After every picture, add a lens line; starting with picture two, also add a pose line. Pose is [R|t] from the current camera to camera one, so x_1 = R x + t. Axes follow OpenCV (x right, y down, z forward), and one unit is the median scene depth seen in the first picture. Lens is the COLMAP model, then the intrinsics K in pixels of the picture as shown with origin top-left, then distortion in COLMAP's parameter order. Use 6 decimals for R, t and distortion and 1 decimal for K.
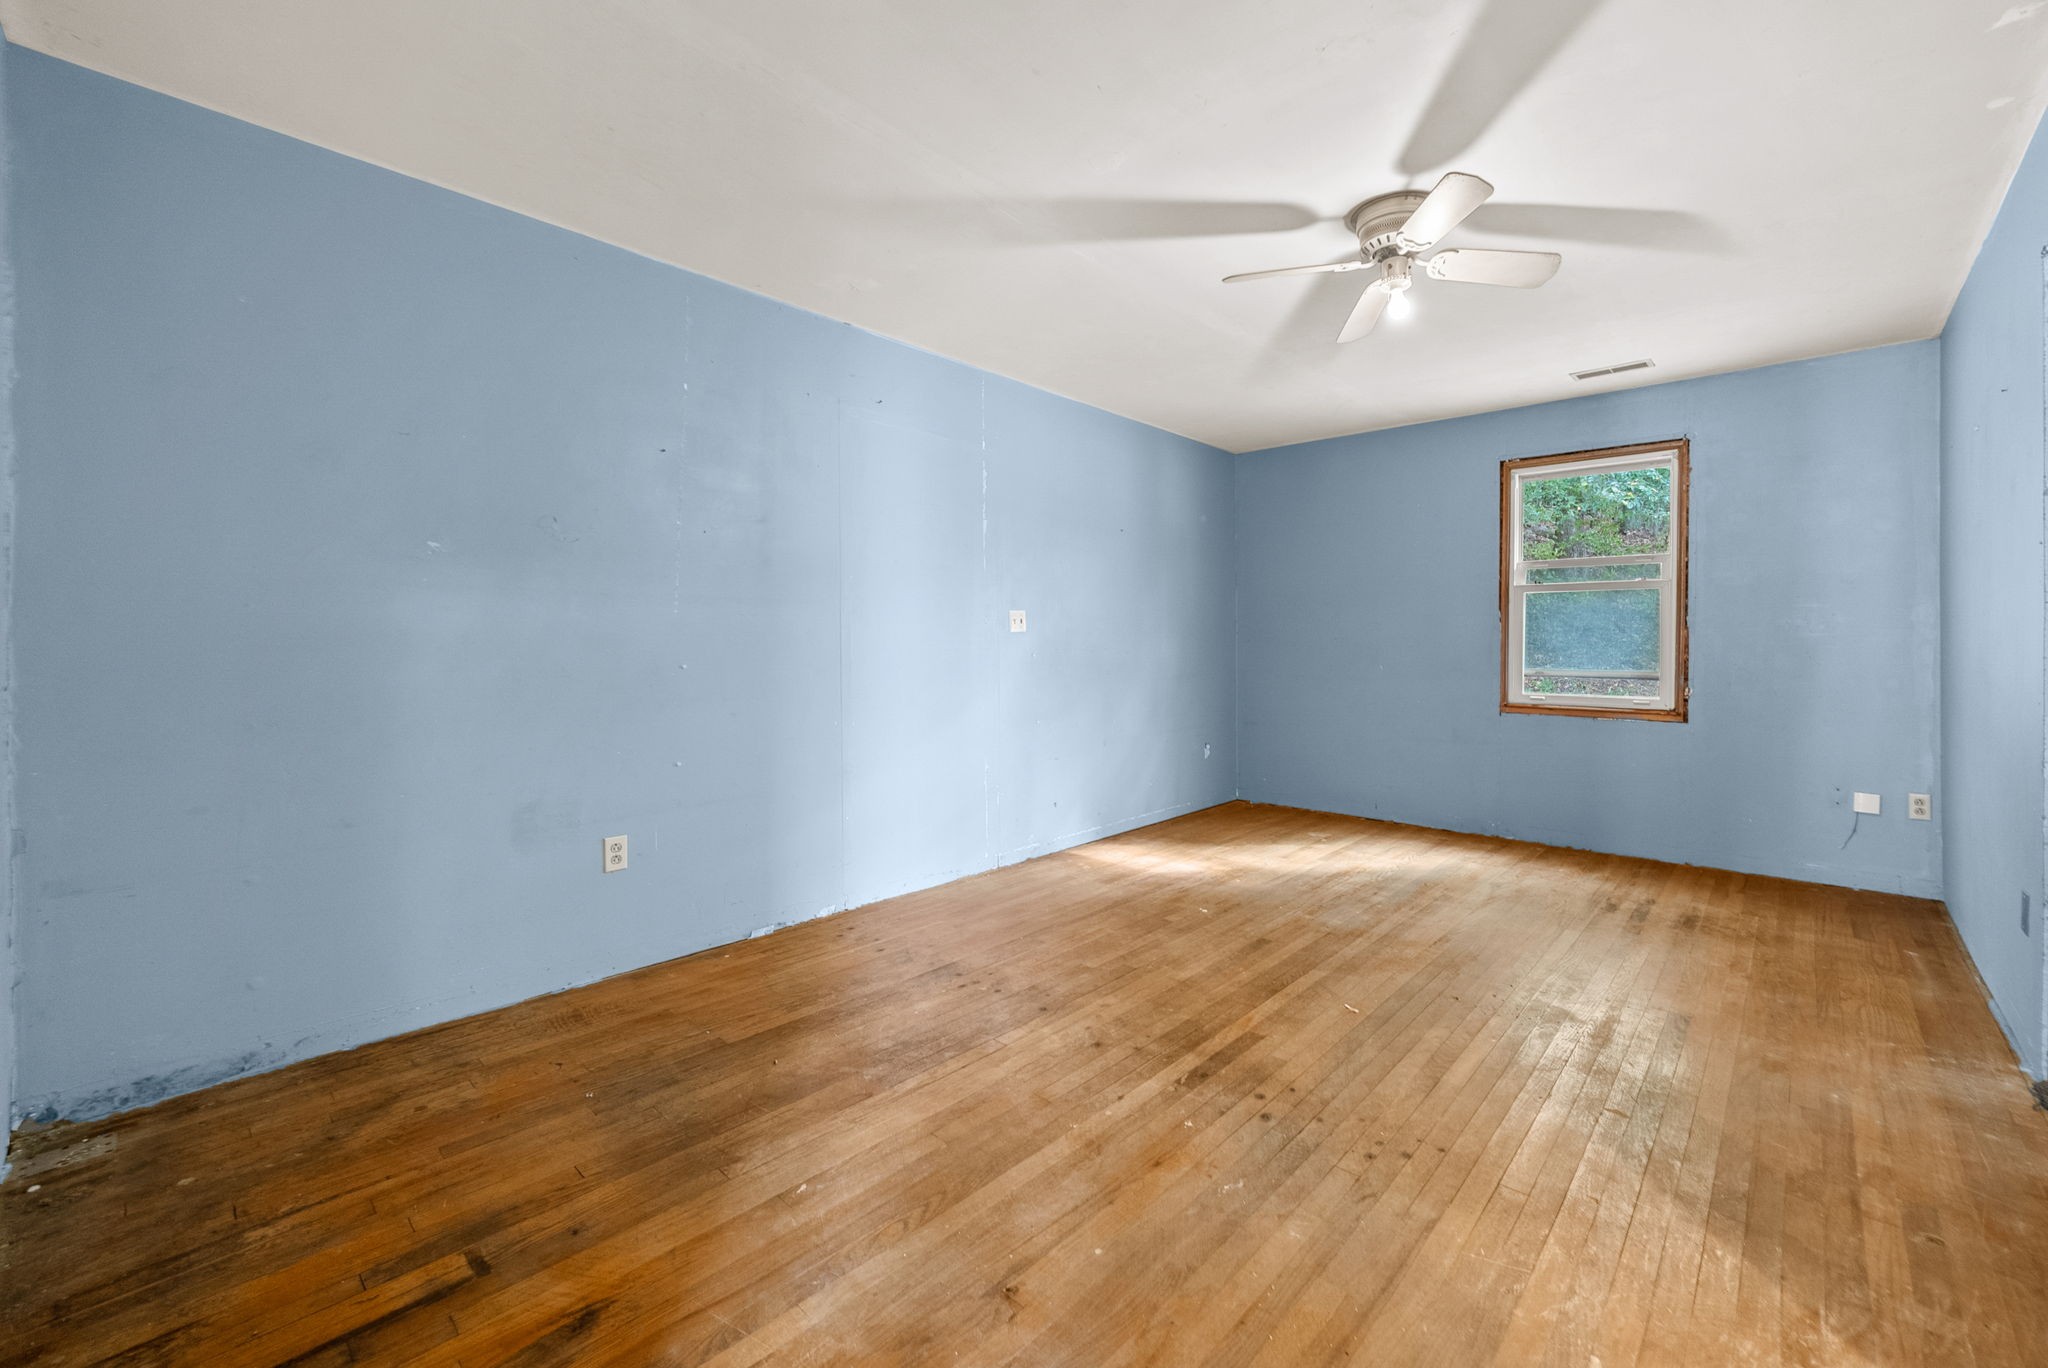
lens RADIAL K [[858.5, 0, 1030.6], [0, 858.5, 662.2], [0, 0, 1]] dist [0.000055, 0.000059]
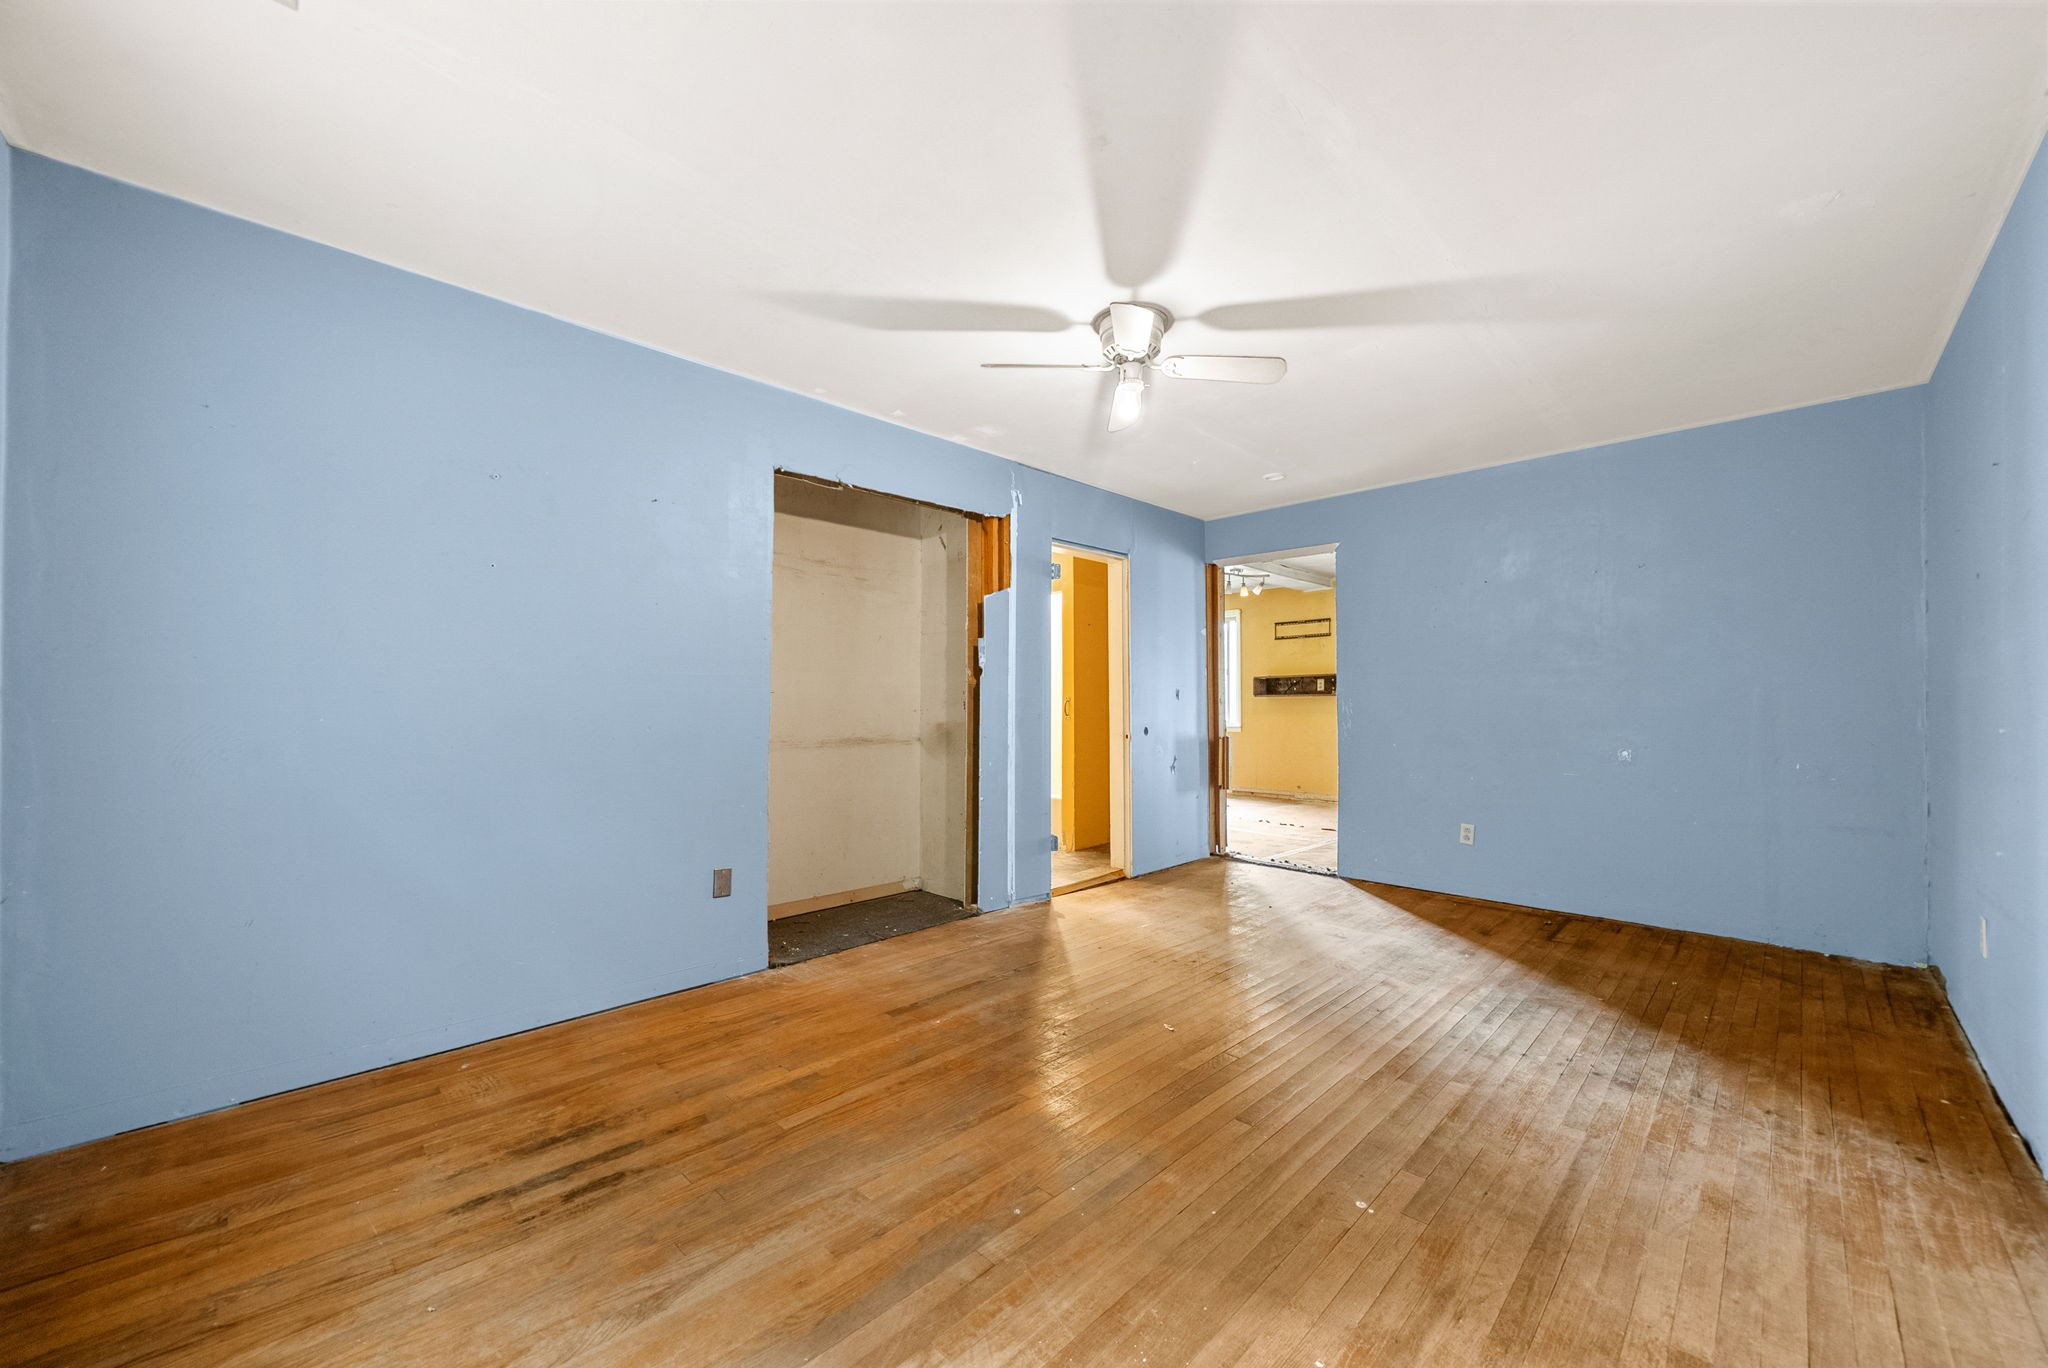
lens RADIAL K [[820.4, 0, 1024.0], [0, 820.4, 684.0], [0, 0, 1]] dist [-0.000916, -0.000151]
pose [[-0.999996, -0.002490, 0.001642, 0.694549], [-0.002491, 0.999997, -0.000622, -0.044870], [-0.001641, -0.000626, -0.999998, 2.549453]]
